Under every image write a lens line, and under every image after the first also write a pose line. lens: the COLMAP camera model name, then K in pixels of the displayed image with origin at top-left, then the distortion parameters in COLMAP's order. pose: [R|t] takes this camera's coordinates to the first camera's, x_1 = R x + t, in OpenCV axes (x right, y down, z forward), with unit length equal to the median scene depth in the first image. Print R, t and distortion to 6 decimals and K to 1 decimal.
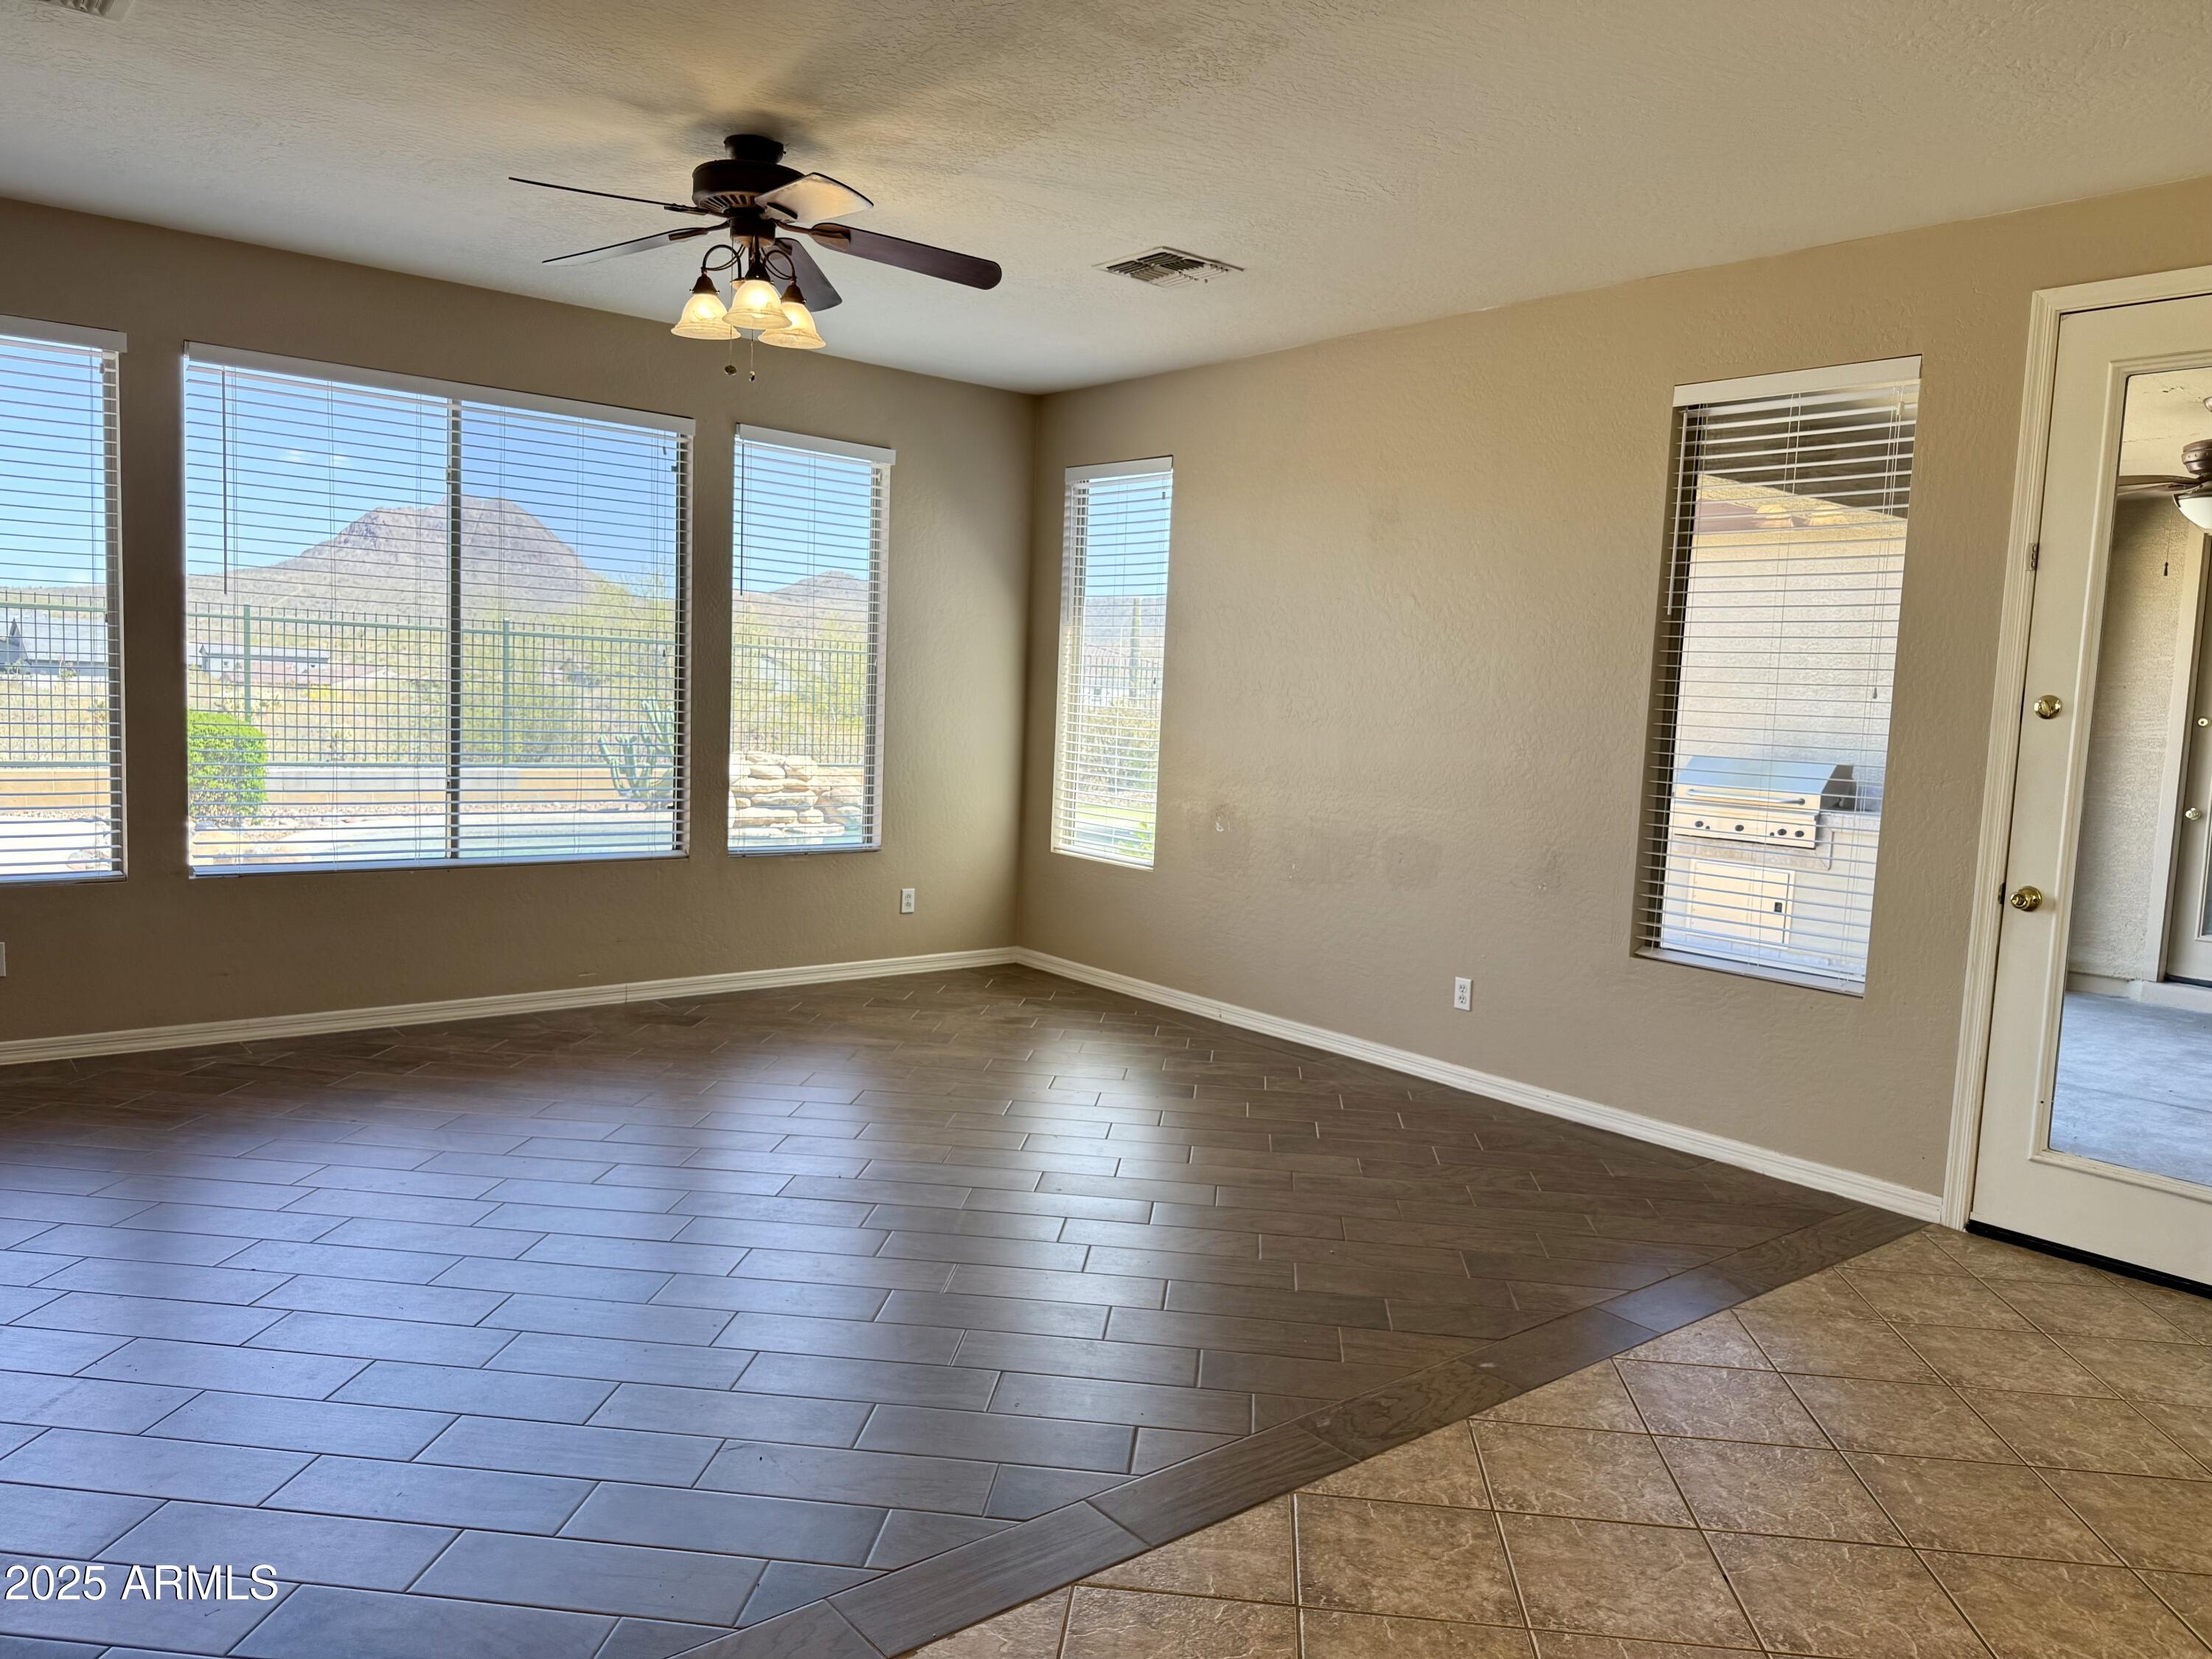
lens RADIAL K [[1563.5, 0, 1121.3], [0, 1563.5, 829.5], [0, 0, 1]] dist [0.024654, 0.000388]
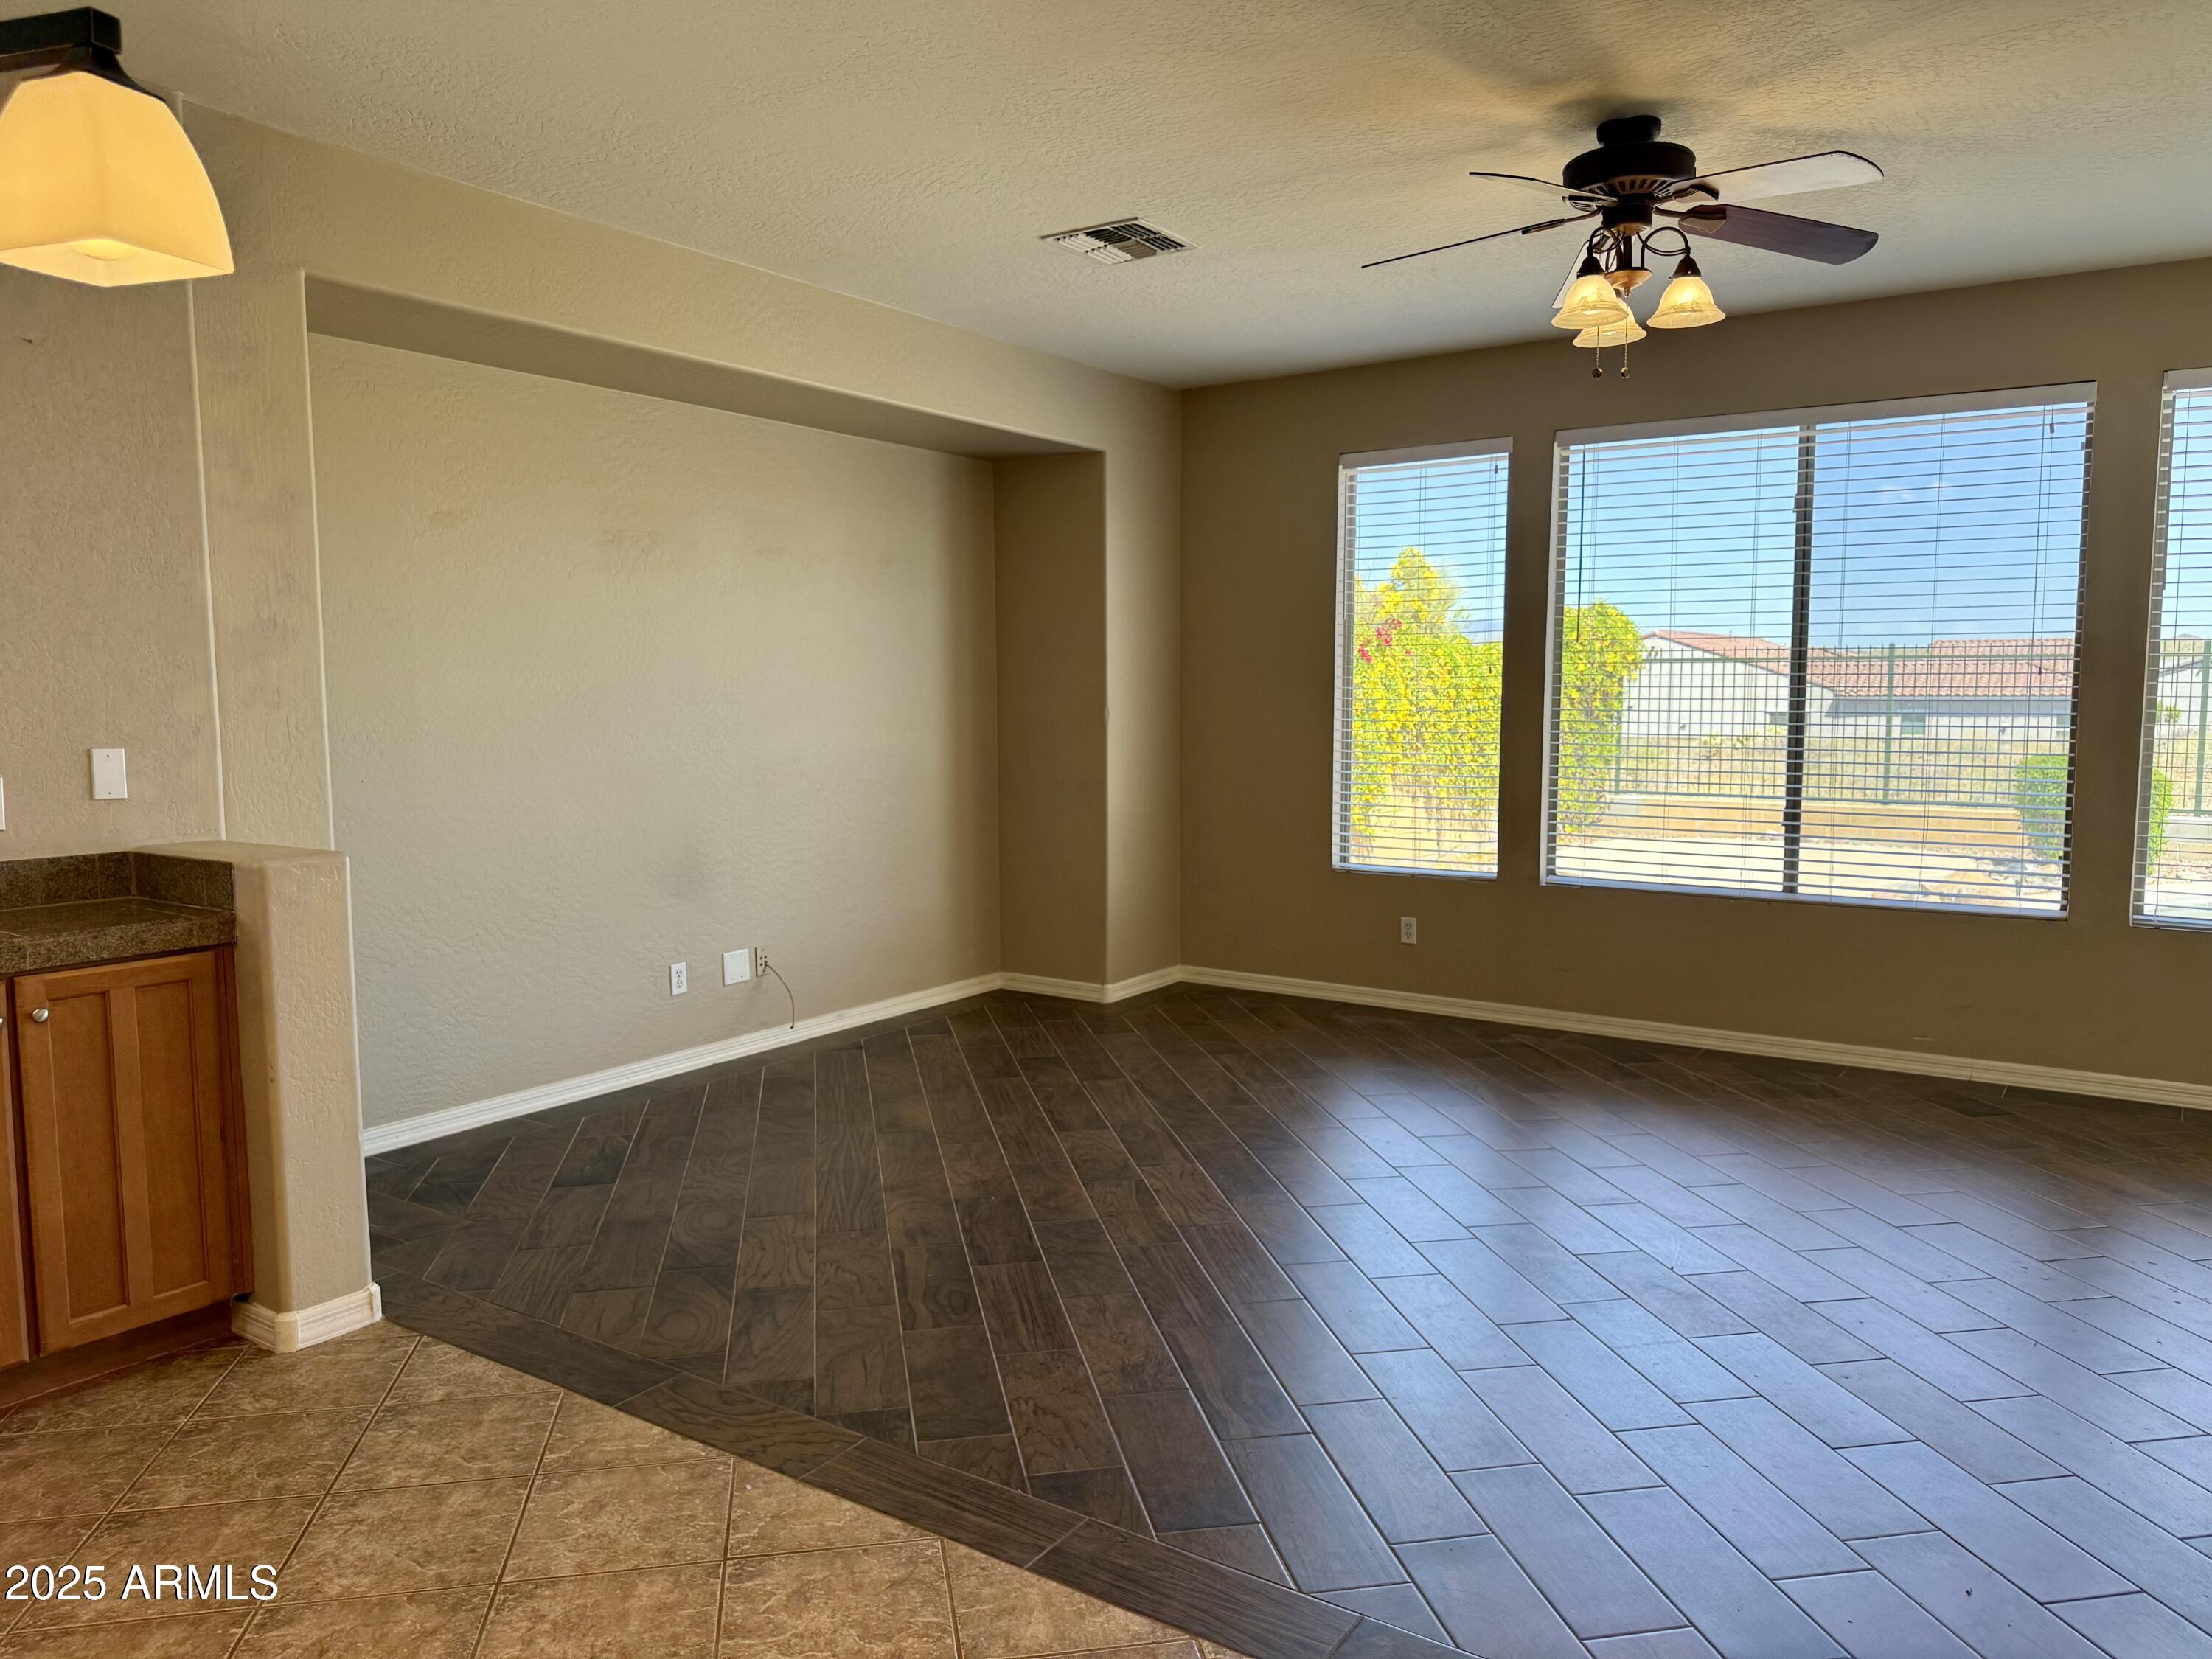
lens RADIAL K [[1563.5, 0, 1121.3], [0, 1563.5, 829.5], [0, 0, 1]] dist [0.024654, 0.000388]
pose [[0.291427, 0.047203, -0.955428, 0.399149], [-0.079181, 0.996545, 0.025083, -0.012862], [0.953310, 0.068342, 0.294158, 0.319313]]
